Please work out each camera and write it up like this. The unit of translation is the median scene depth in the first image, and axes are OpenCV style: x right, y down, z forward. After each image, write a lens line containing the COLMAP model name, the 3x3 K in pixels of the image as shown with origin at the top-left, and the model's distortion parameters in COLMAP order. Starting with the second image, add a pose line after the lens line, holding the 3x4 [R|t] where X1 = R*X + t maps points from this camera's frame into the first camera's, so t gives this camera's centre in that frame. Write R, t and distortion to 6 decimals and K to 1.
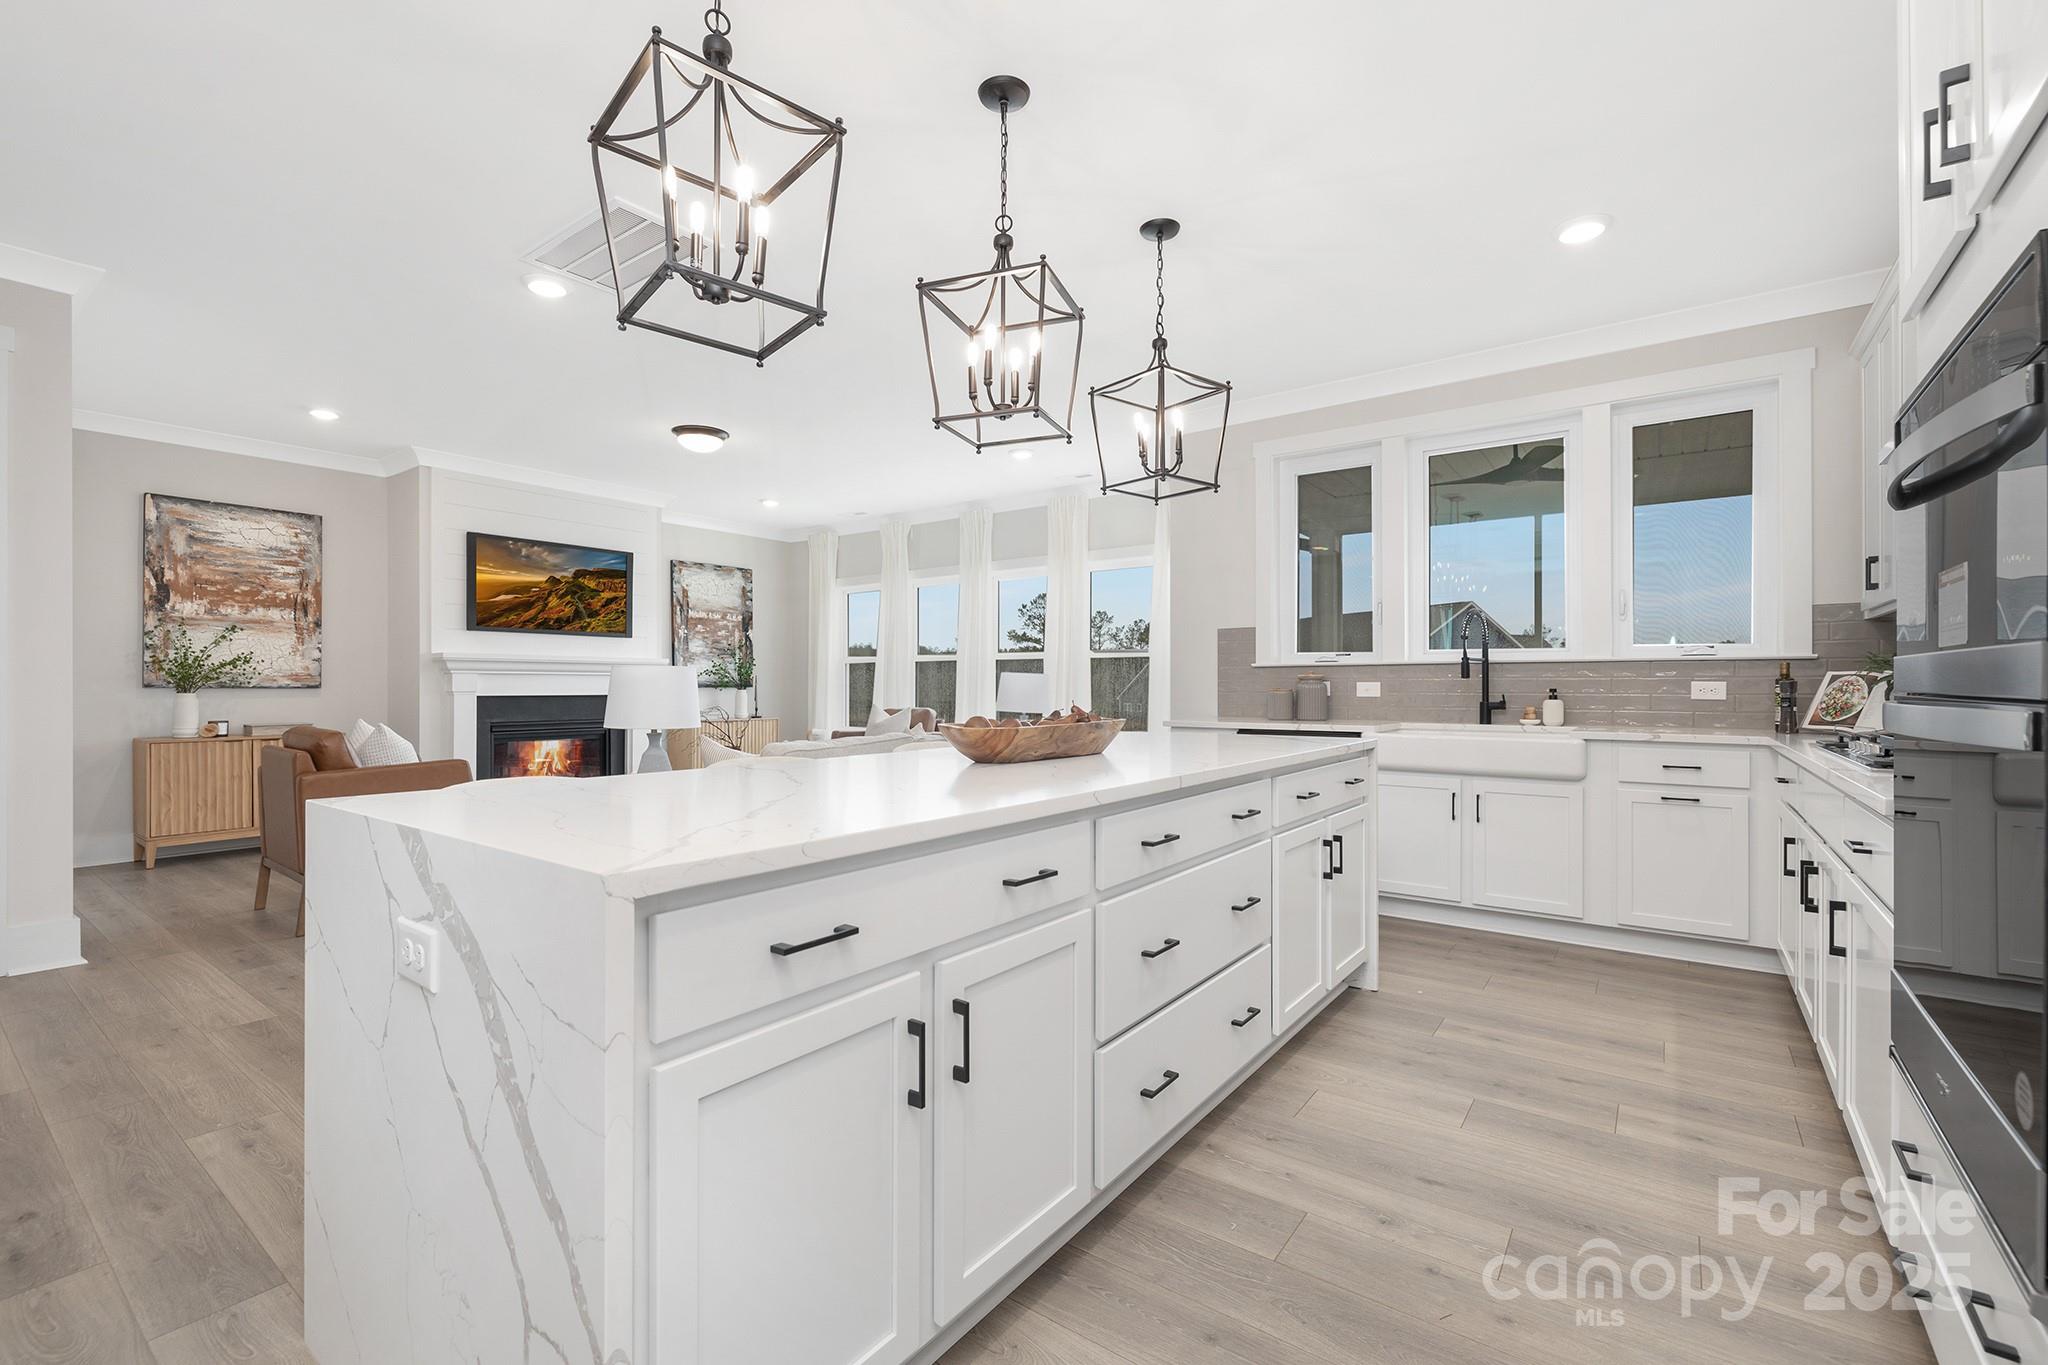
lens RADIAL K [[879.4, 0, 1024.0], [0, 879.4, 682.5], [0, 0, 1]] dist [-0.003494, -0.000296]
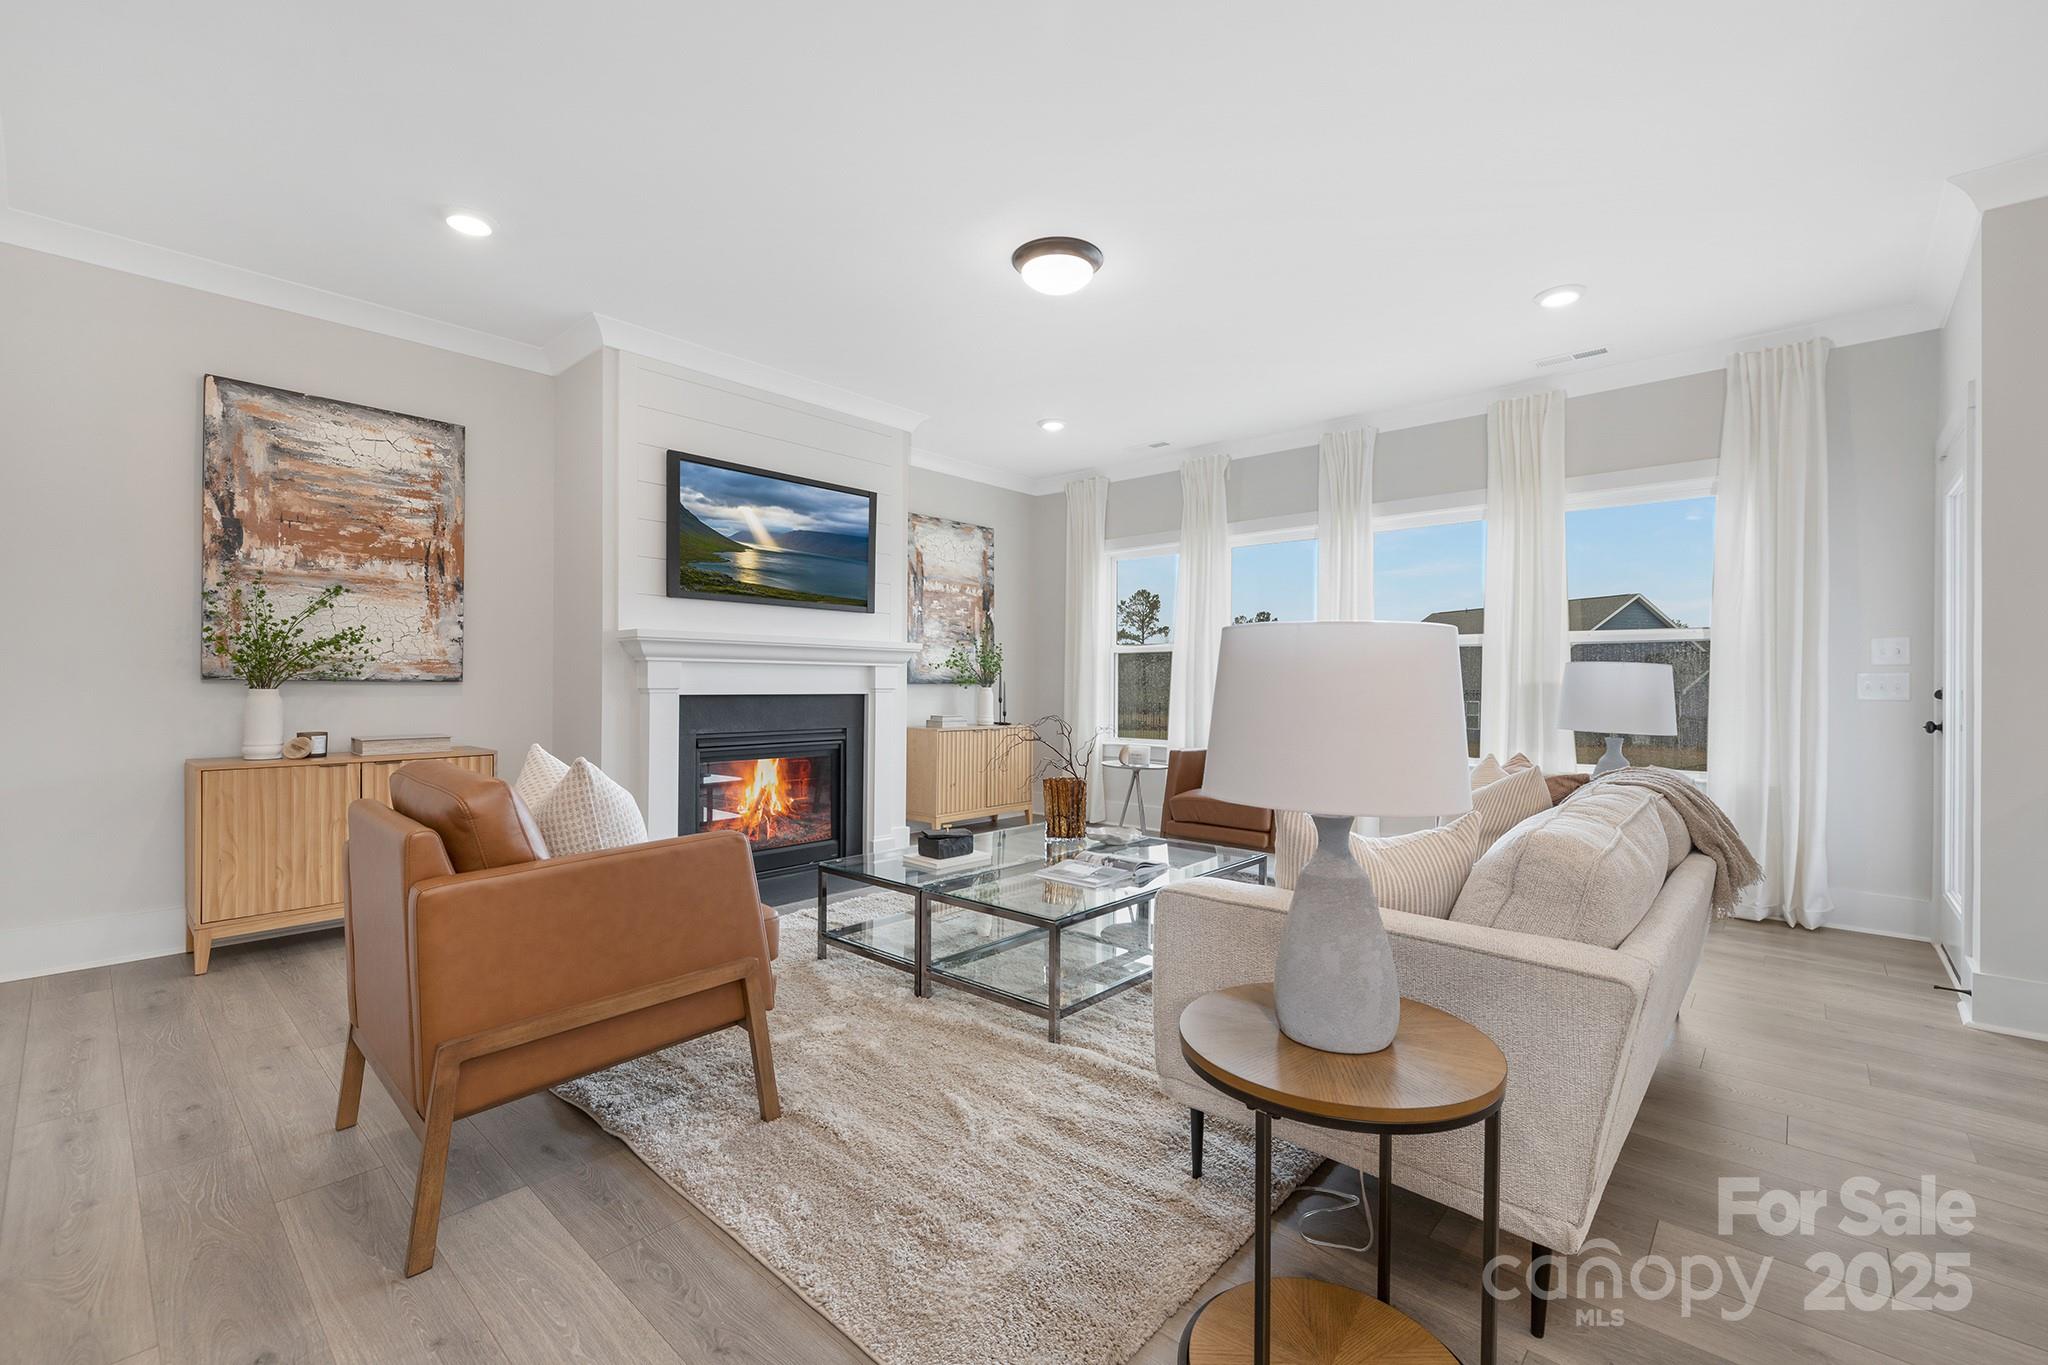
lens RADIAL K [[869.0, 0, 1025.5], [0, 869.0, 683.3], [0, 0, 1]] dist [0.000832, -0.000075]
pose [[0.994983, 0.006627, -0.099824, -0.315177], [-0.006201, 0.999970, 0.004582, 0.001569], [0.099852, -0.003940, 0.994995, 0.392048]]
